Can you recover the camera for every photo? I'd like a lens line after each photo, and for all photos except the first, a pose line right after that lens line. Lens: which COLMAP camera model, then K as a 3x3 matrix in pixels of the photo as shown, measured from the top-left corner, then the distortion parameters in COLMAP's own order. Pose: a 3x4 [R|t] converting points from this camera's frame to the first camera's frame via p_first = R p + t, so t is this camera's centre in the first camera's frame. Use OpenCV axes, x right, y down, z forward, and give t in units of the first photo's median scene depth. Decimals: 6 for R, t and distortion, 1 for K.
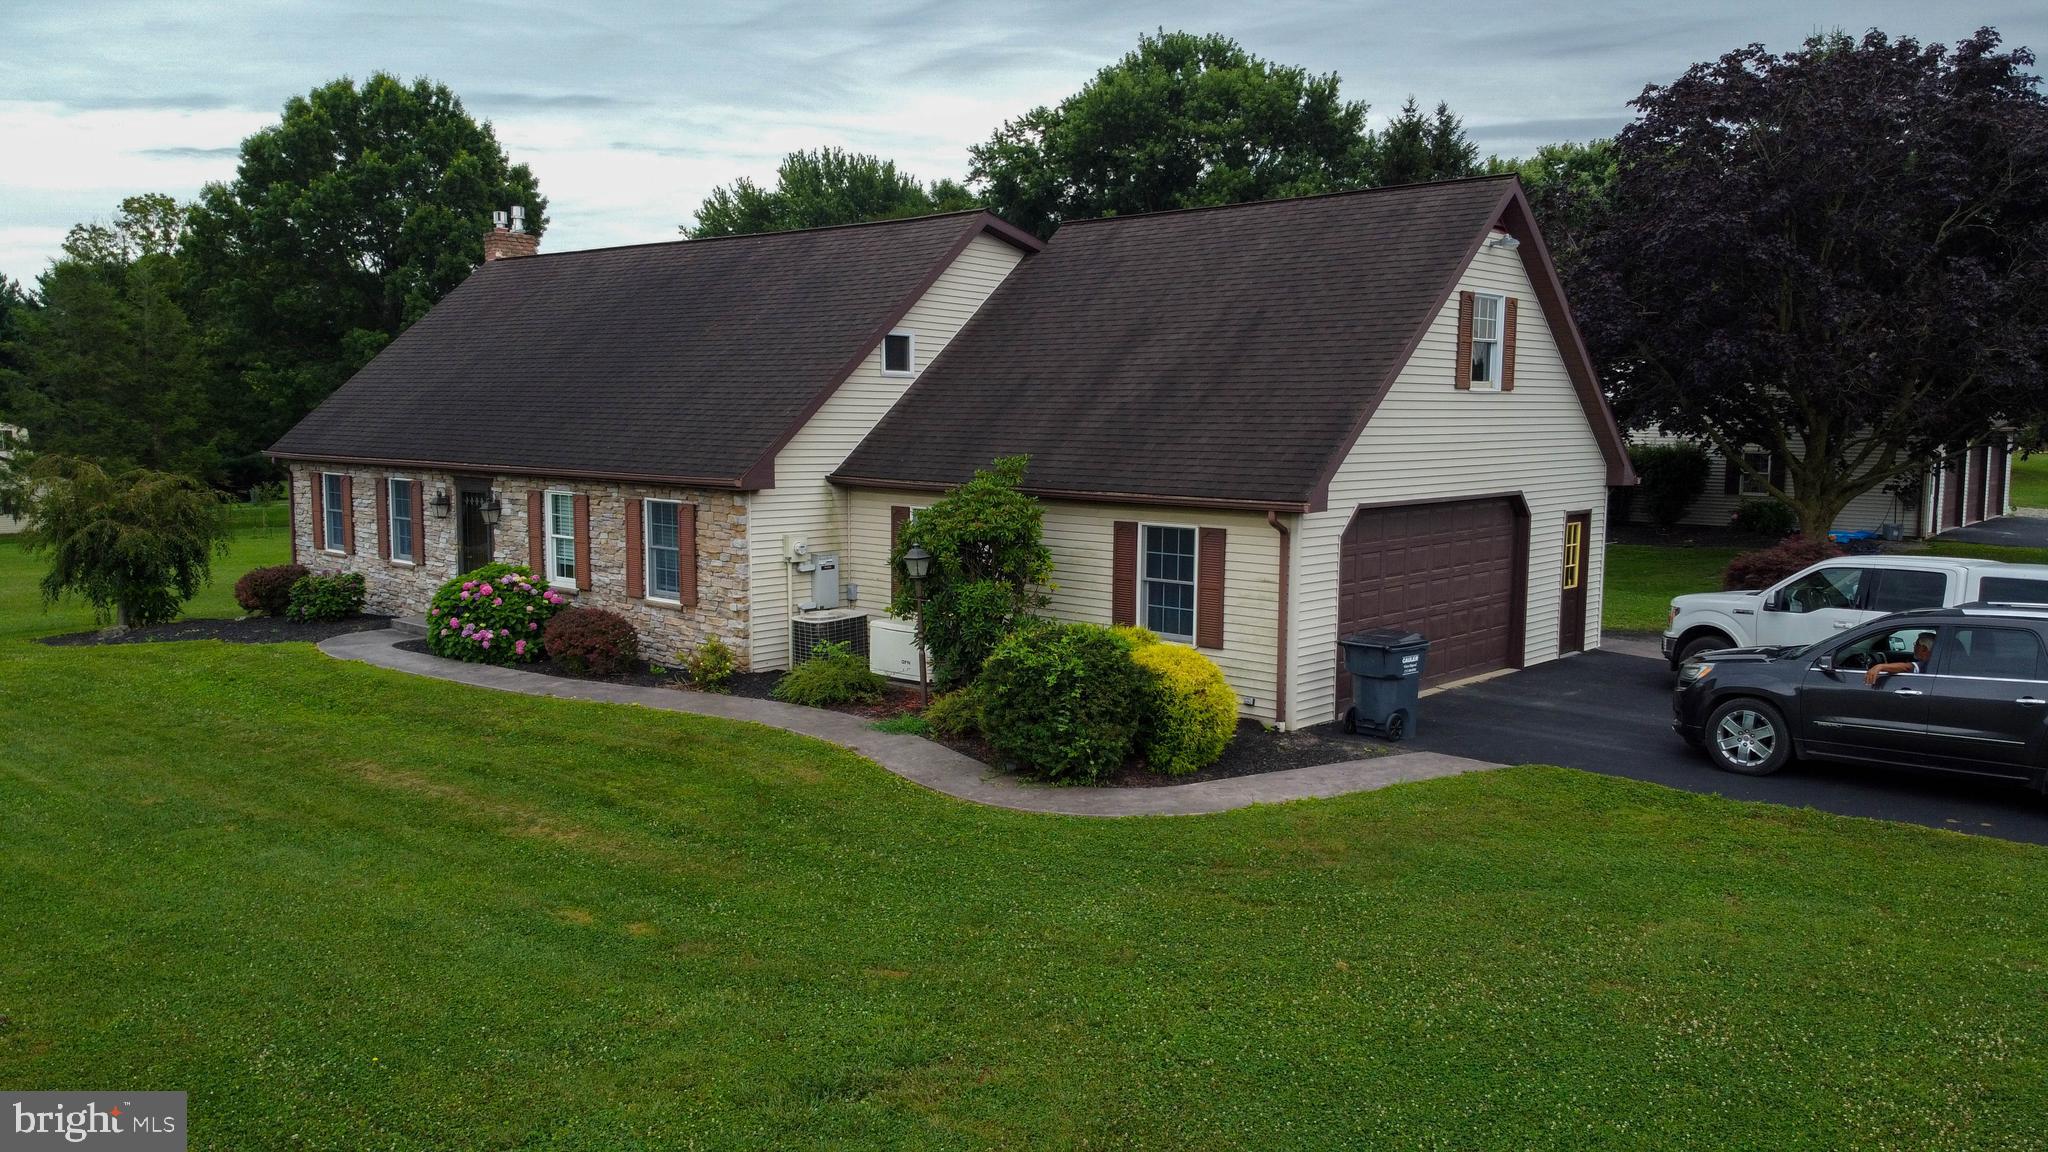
lens RADIAL K [[1521.5, 0, 1028.0], [0, 1521.5, 584.5], [0, 0, 1]] dist [0.083731, -0.203345]
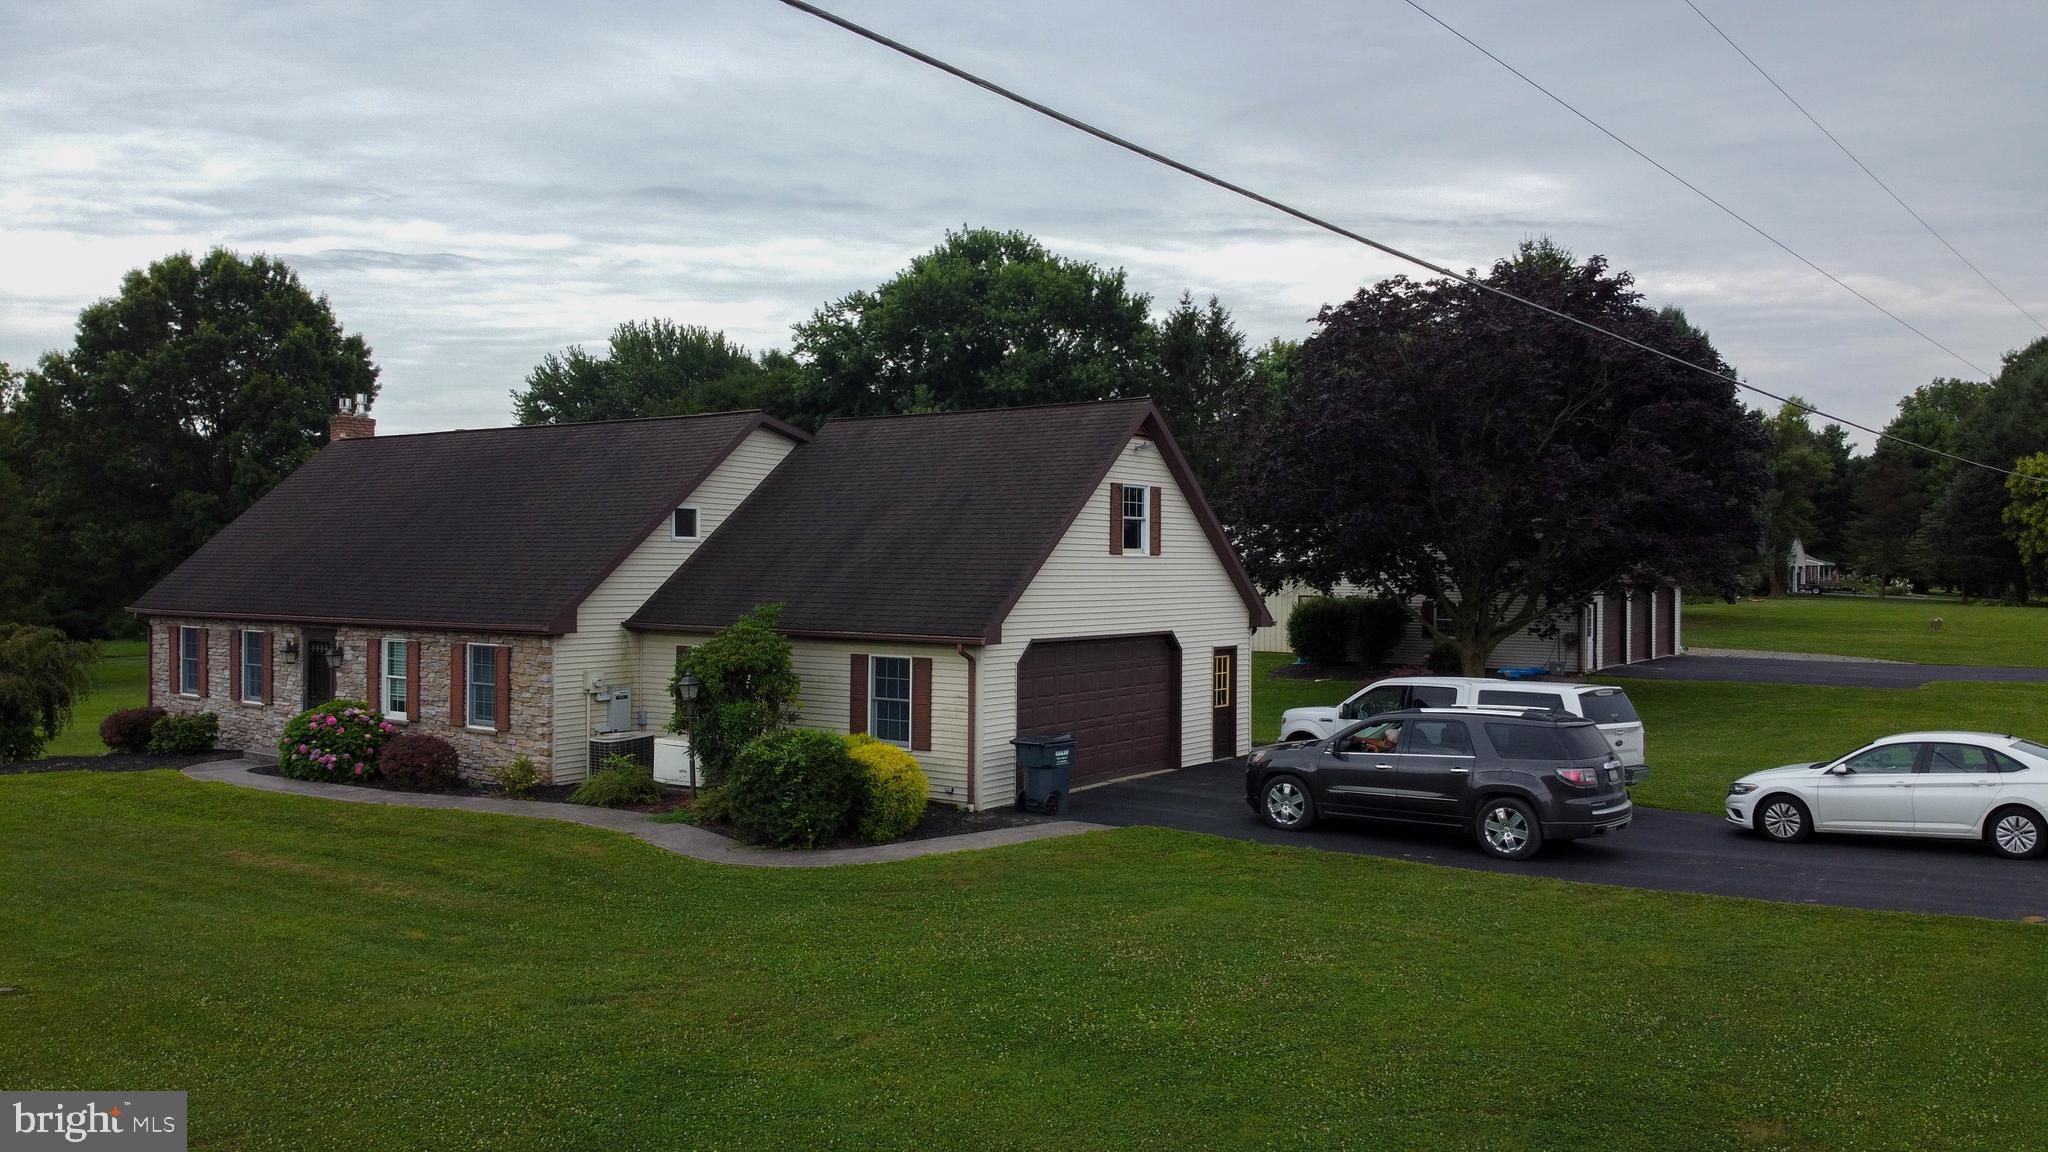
lens RADIAL K [[1521.5, 0, 1057.1], [0, 1521.5, 566.0], [0, 0, 1]] dist [0.083731, -0.203345]
pose [[0.992640, -0.002898, 0.121071, 0.056045], [0.016452, 0.993672, -0.111108, 0.021653], [-0.119983, 0.112282, 0.986406, -0.225599]]
